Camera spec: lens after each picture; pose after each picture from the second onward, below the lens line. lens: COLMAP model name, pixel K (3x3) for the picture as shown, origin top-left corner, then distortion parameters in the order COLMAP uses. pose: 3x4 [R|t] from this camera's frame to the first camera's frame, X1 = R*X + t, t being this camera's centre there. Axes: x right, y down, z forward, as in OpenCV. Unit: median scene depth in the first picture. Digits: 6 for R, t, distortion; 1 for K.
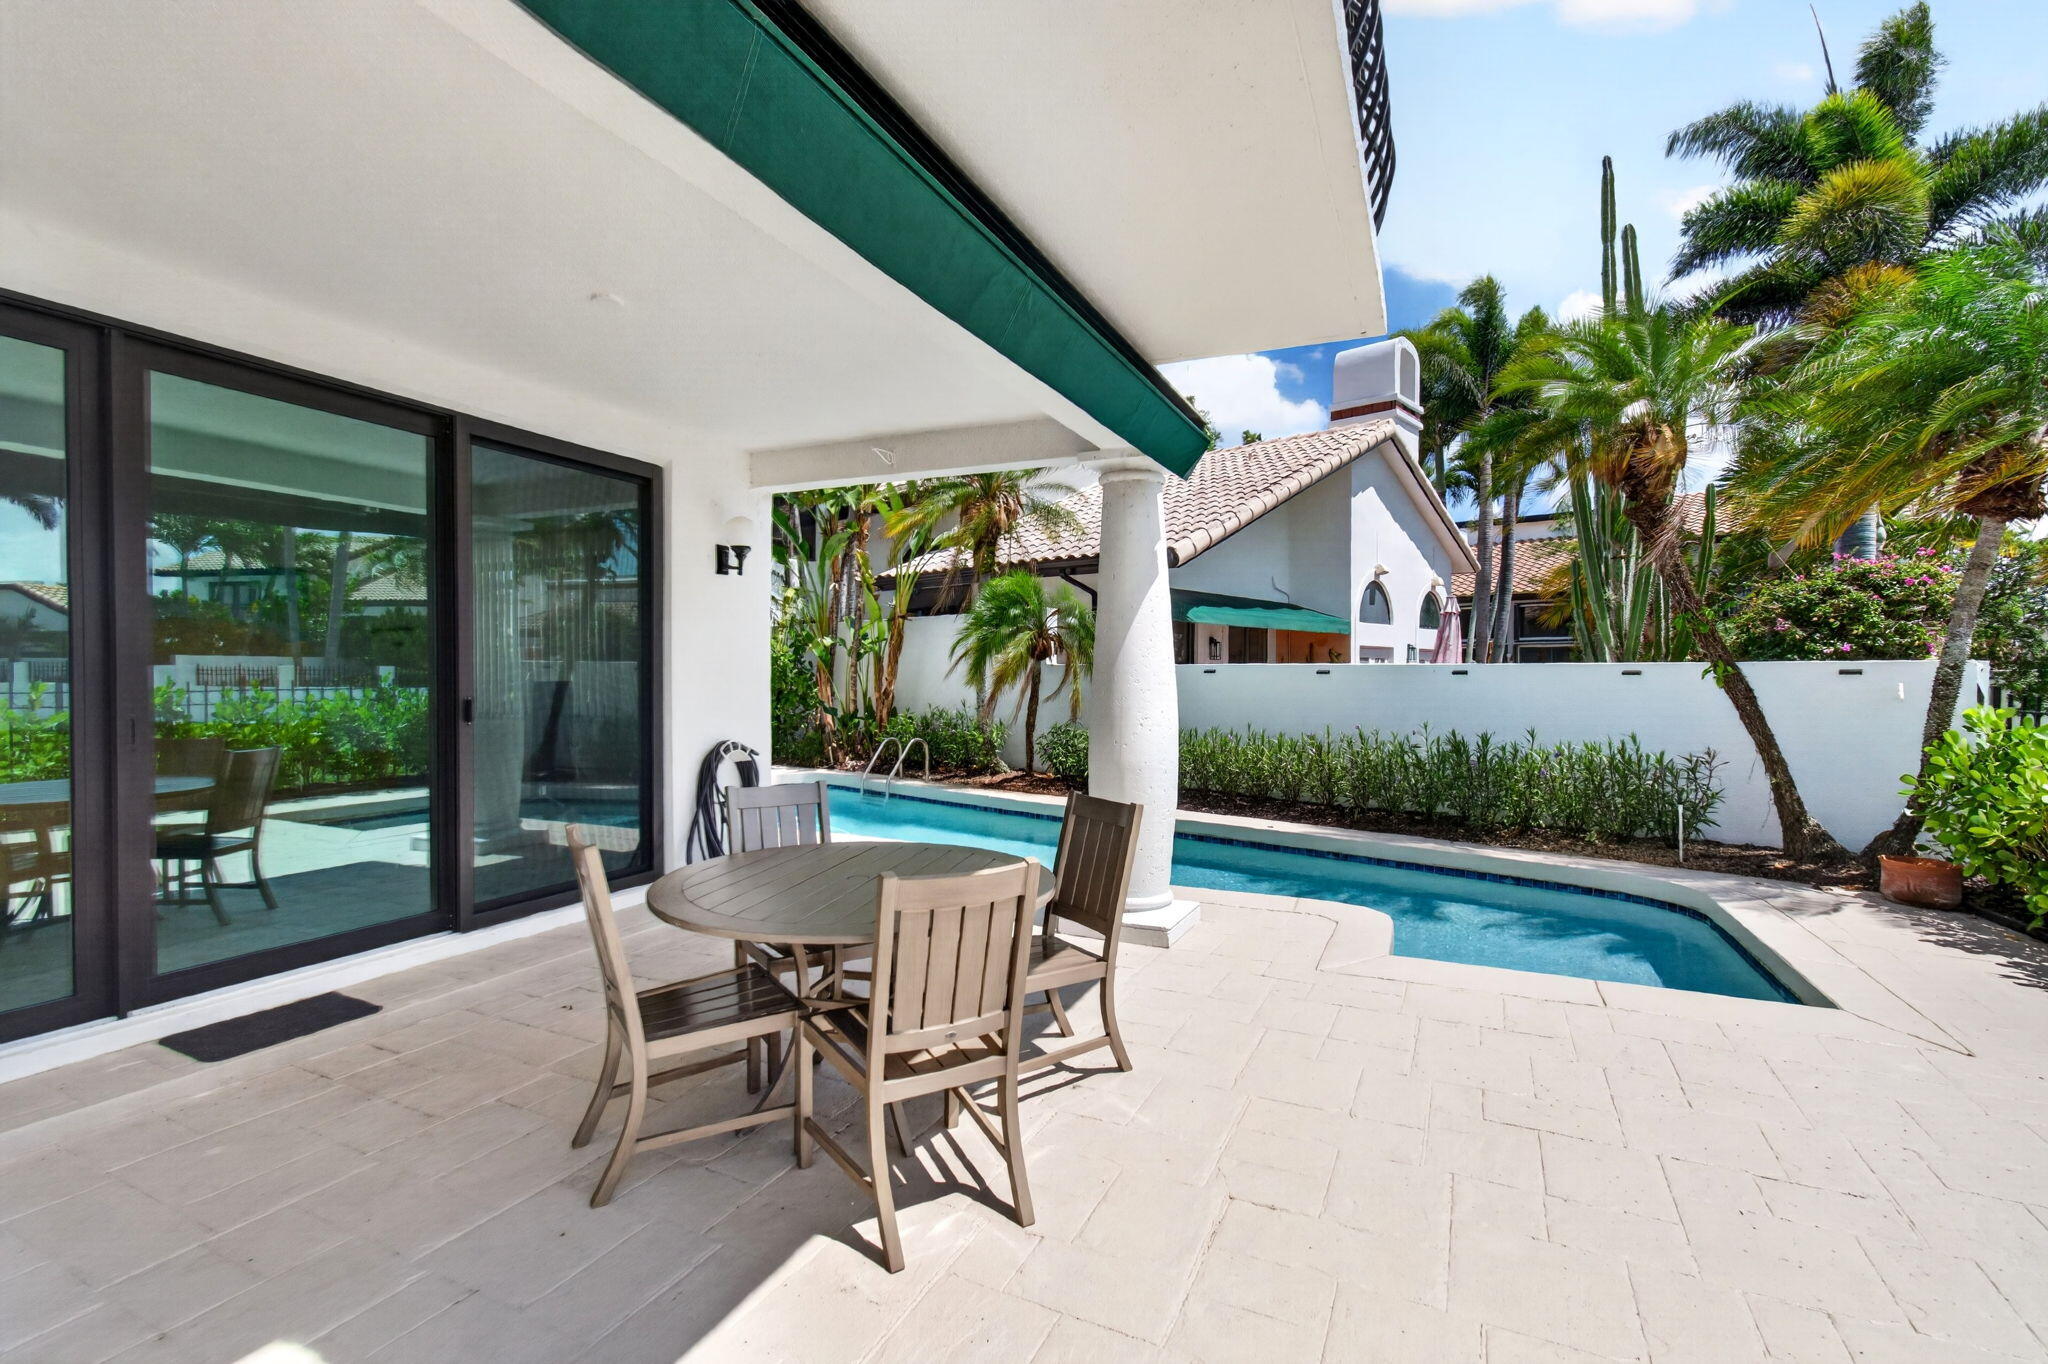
lens RADIAL K [[901.4, 0, 1017.3], [0, 901.4, 679.2], [0, 0, 1]] dist [-0.003610, -0.000712]
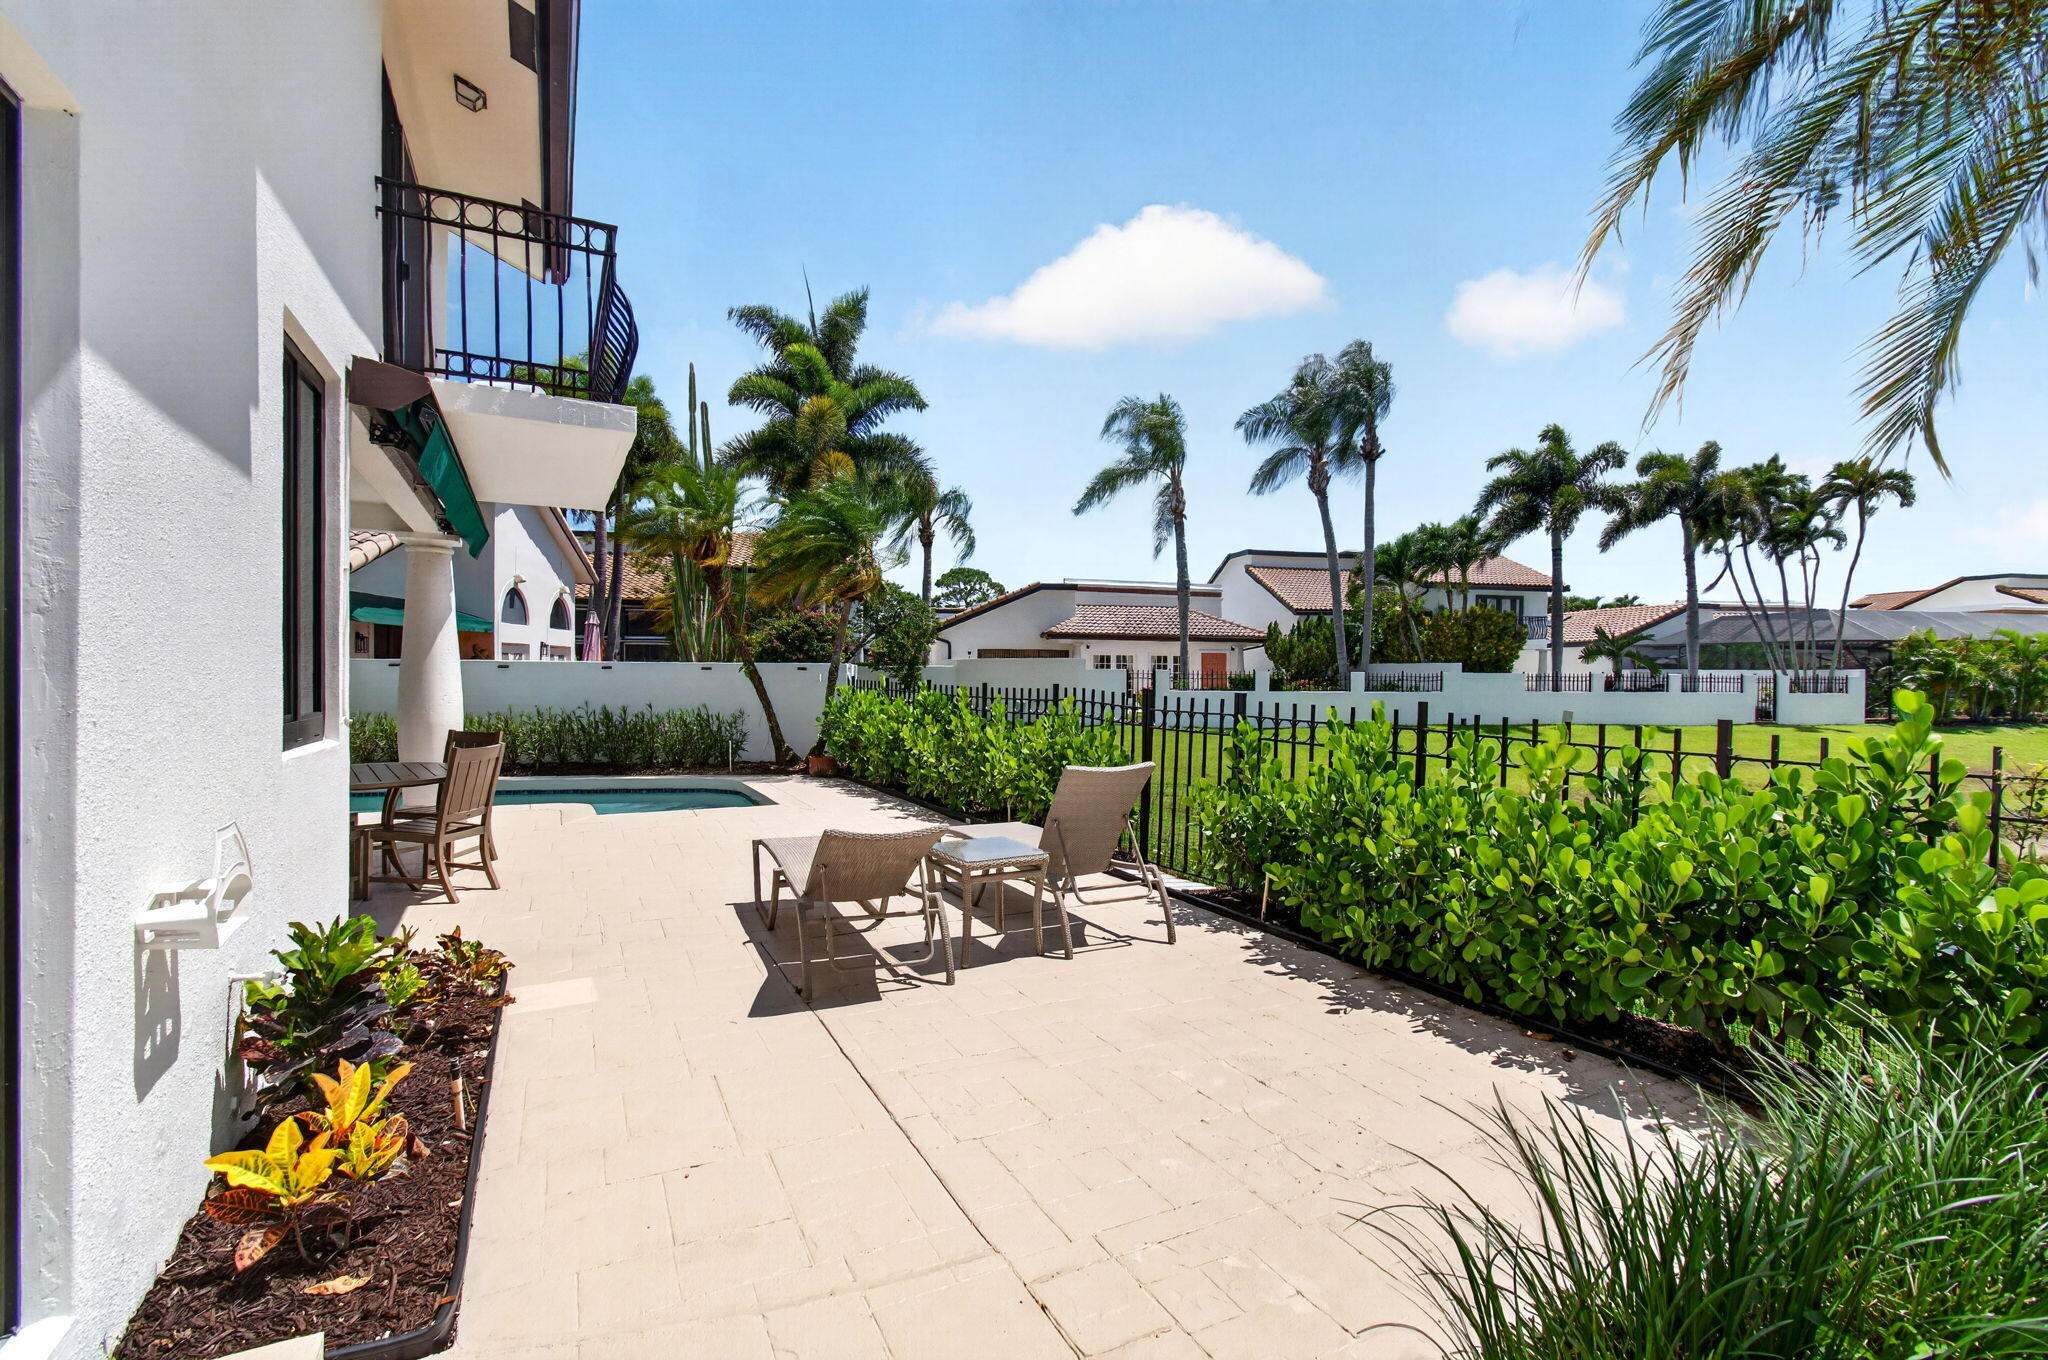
lens RADIAL K [[901.4, 0, 1020.8], [0, 901.4, 685.5], [0, 0, 1]] dist [-0.003610, -0.000712]
pose [[0.599790, -0.012489, 0.800060, -0.320179], [0.000646, 0.999885, 0.015124, -0.000141], [-0.800157, -0.008555, 0.599729, -0.492712]]
